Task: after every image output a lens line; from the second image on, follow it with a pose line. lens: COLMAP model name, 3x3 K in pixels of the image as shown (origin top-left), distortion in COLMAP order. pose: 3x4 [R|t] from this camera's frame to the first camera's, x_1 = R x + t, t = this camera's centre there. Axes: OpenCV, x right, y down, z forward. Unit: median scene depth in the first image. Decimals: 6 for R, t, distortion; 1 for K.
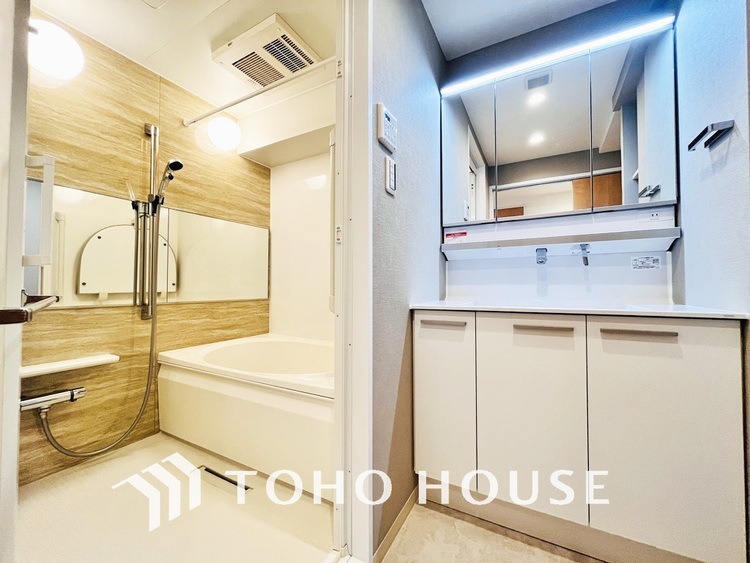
lens RADIAL K [[301.3, 0, 376.6], [0, 301.3, 282.5], [0, 0, 1]] dist [-0.003271, -0.000240]
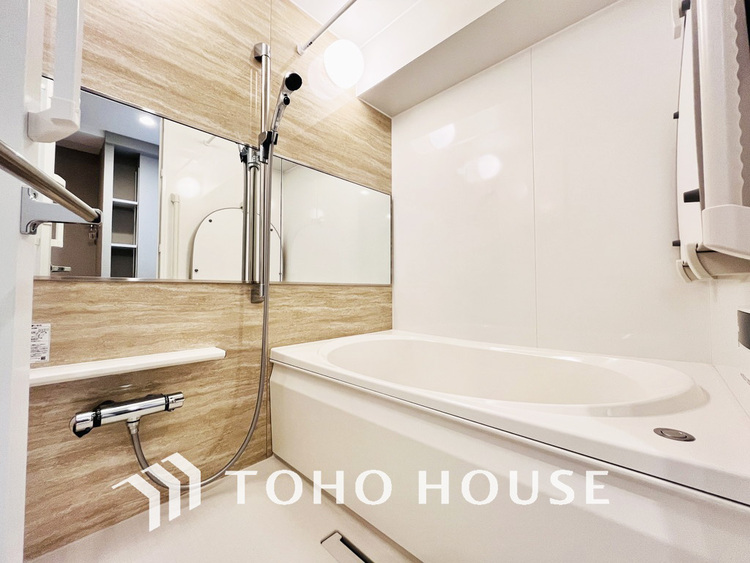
lens RADIAL K [[301.3, 0, 377.3], [0, 301.3, 282.7], [0, 0, 1]] dist [-0.003271, -0.000240]
pose [[0.966812, -0.011785, -0.255216, -0.283084], [0.008350, 0.999859, -0.014537, 0.085923], [0.255351, 0.011924, 0.966775, 0.350334]]
